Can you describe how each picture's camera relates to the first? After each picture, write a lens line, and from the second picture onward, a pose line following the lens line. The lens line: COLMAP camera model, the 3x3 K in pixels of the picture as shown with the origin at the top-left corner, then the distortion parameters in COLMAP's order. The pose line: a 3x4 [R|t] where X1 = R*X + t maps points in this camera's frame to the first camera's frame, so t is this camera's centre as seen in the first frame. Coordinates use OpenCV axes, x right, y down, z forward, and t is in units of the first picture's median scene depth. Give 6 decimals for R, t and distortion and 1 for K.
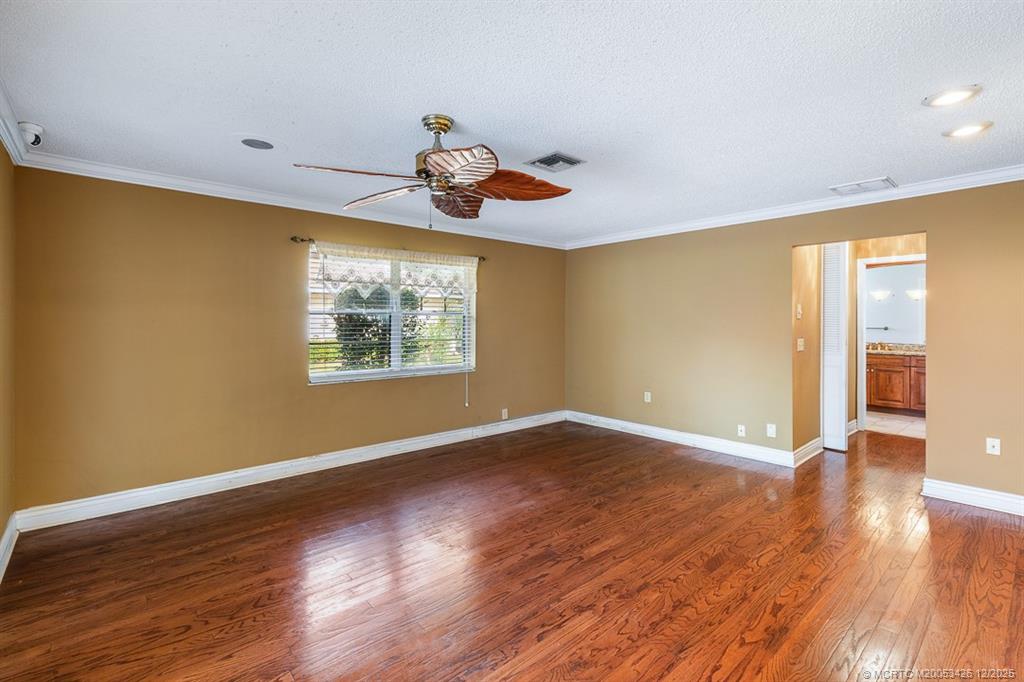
lens RADIAL K [[472.4, 0, 518.7], [0, 472.4, 344.9], [0, 0, 1]] dist [0.022347, -0.000020]
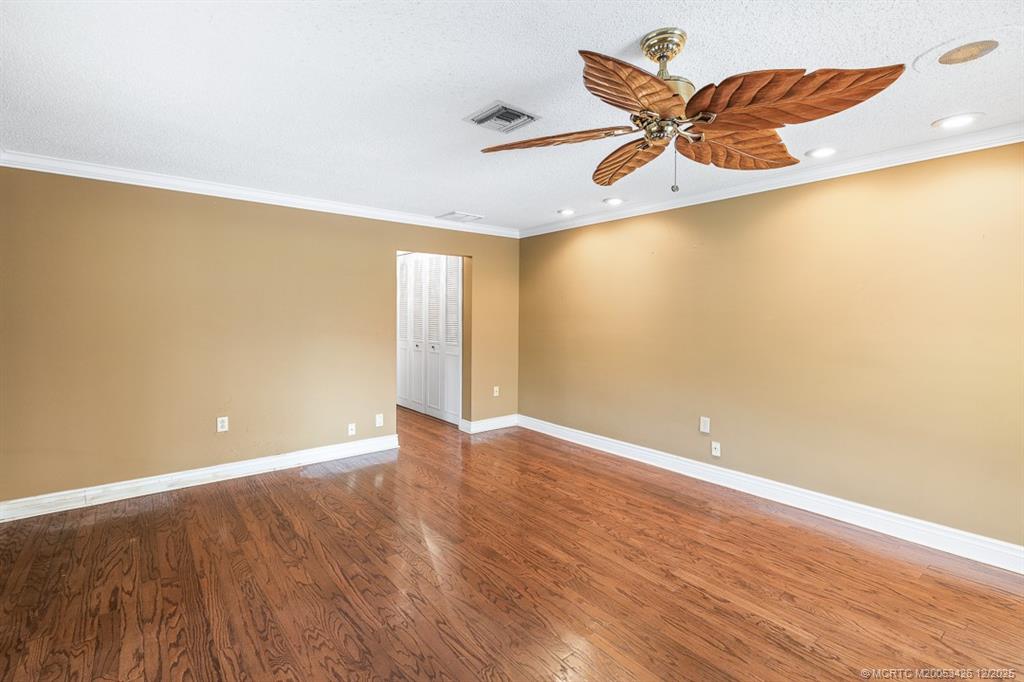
lens RADIAL K [[476.2, 0, 513.0], [0, 476.2, 302.1], [0, 0, 1]] dist [0.000257, -0.000401]
pose [[0.044005, 0.031402, 0.998538, -0.841335], [0.048645, 0.998253, -0.033536, -0.048313], [-0.997846, 0.050049, 0.042401, 1.075504]]
